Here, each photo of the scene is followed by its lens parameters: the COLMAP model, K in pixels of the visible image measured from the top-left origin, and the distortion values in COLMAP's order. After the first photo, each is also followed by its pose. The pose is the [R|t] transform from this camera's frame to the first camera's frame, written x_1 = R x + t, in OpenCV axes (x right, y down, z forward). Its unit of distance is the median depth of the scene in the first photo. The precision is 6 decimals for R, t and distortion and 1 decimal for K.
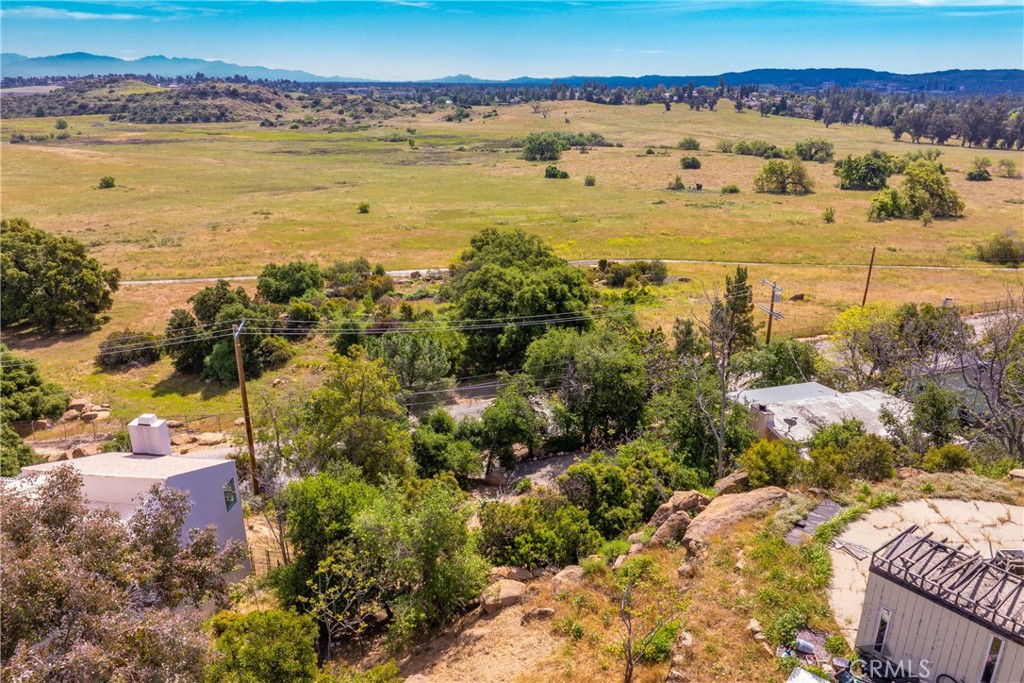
lens RADIAL K [[725.0, 0, 514.8], [0, 725.0, 338.0], [0, 0, 1]] dist [-0.047198, 0.014114]
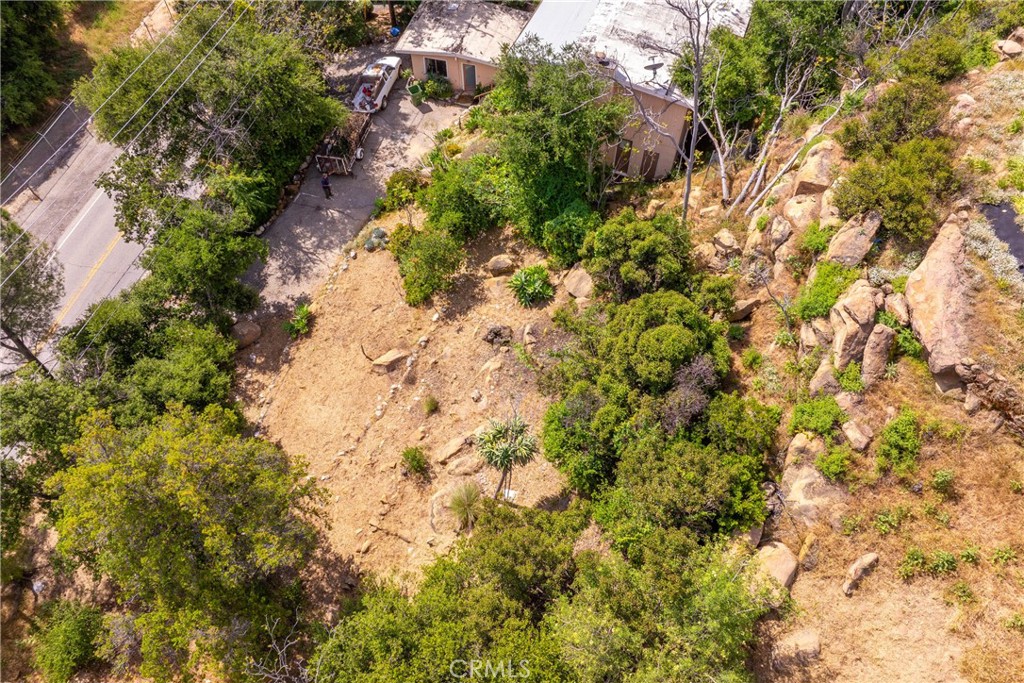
lens RADIAL K [[725.0, 0, 519.2], [0, 725.0, 335.4], [0, 0, 1]] dist [-0.047198, 0.014114]
pose [[0.605019, -0.666157, 0.436103, -0.100469], [0.265838, 0.685301, 0.678007, -0.110582], [-0.750521, -0.294275, 0.591710, 0.269893]]
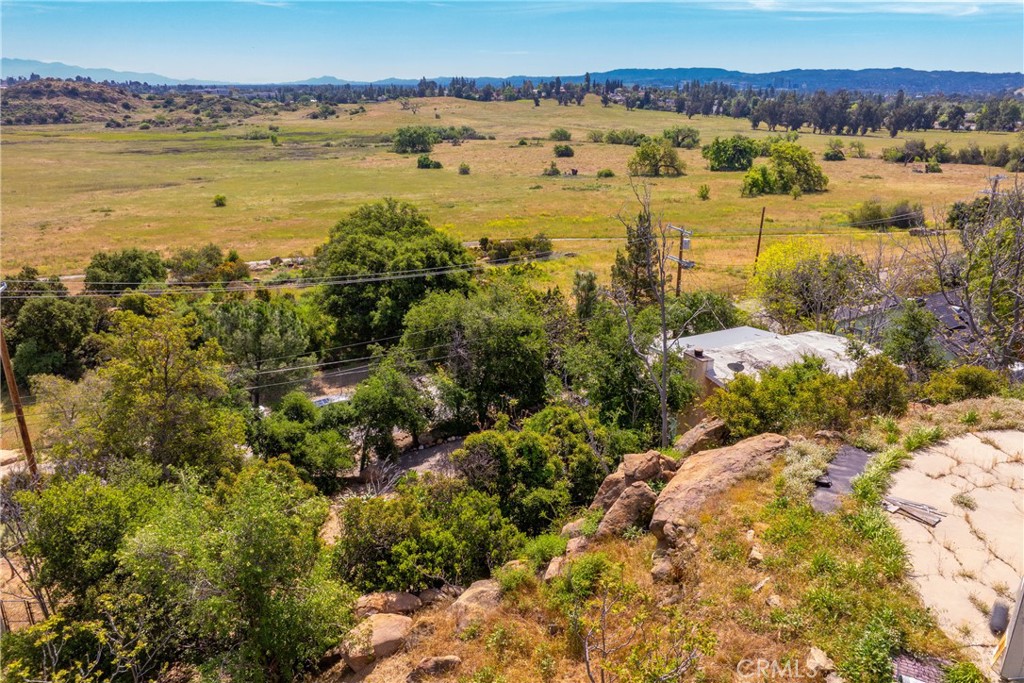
lens RADIAL K [[725.0, 0, 515.6], [0, 725.0, 337.9], [0, 0, 1]] dist [-0.047198, 0.014114]
pose [[0.985047, -0.058935, 0.161894, 0.005505], [0.059233, 0.998240, 0.002993, 0.031337], [-0.161786, 0.006641, 0.986804, 0.114217]]
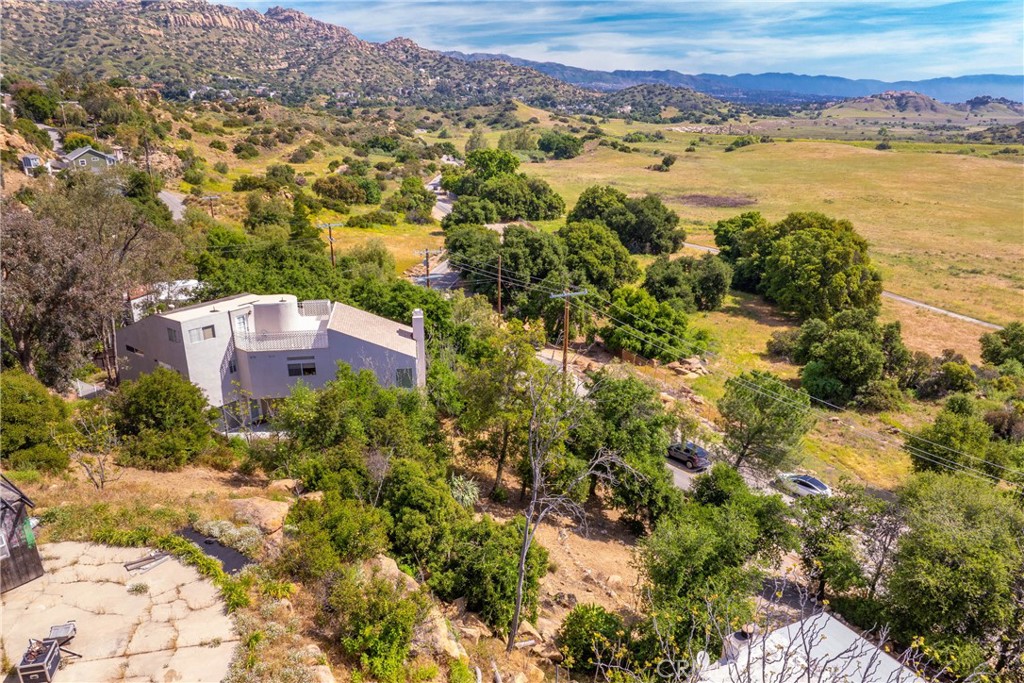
lens RADIAL K [[725.0, 0, 512.6], [0, 725.0, 372.9], [0, 0, 1]] dist [-0.047198, 0.014114]
pose [[0.242755, 0.342631, -0.907565, 0.361887], [-0.334981, 0.907609, 0.253047, -0.083601], [0.910416, 0.242589, 0.335102, 0.290120]]
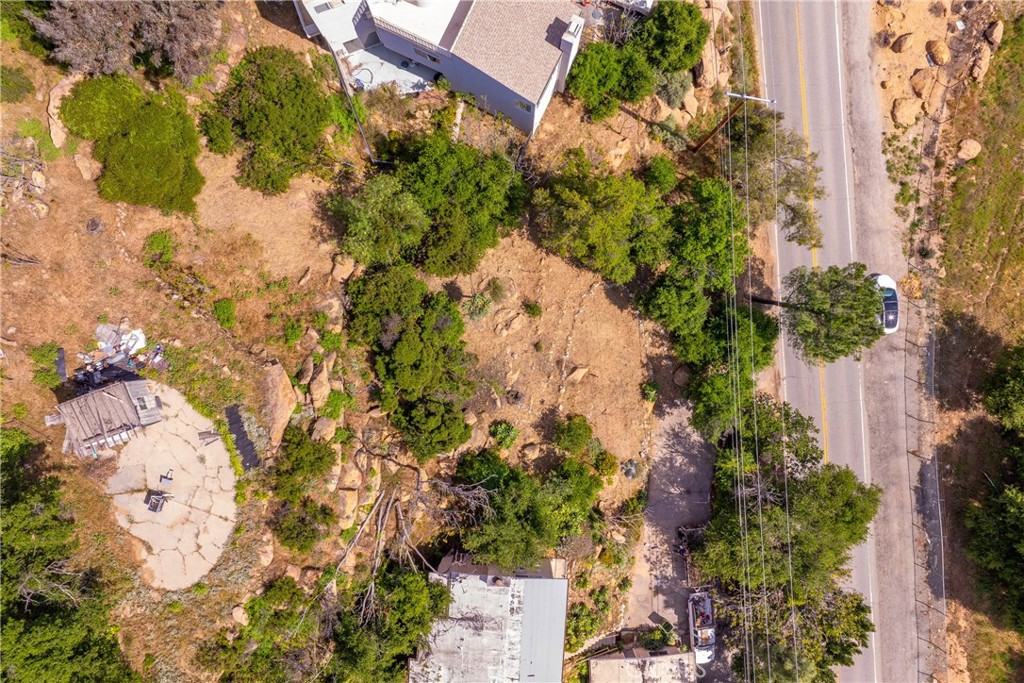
lens RADIAL K [[725.0, 0, 509.5], [0, 725.0, 338.9], [0, 0, 1]] dist [-0.047198, 0.014114]
pose [[-0.331819, 0.943292, -0.009819, 0.008755], [-0.323948, -0.104166, 0.940323, -0.416434], [0.885976, 0.315198, 0.340141, 0.267896]]
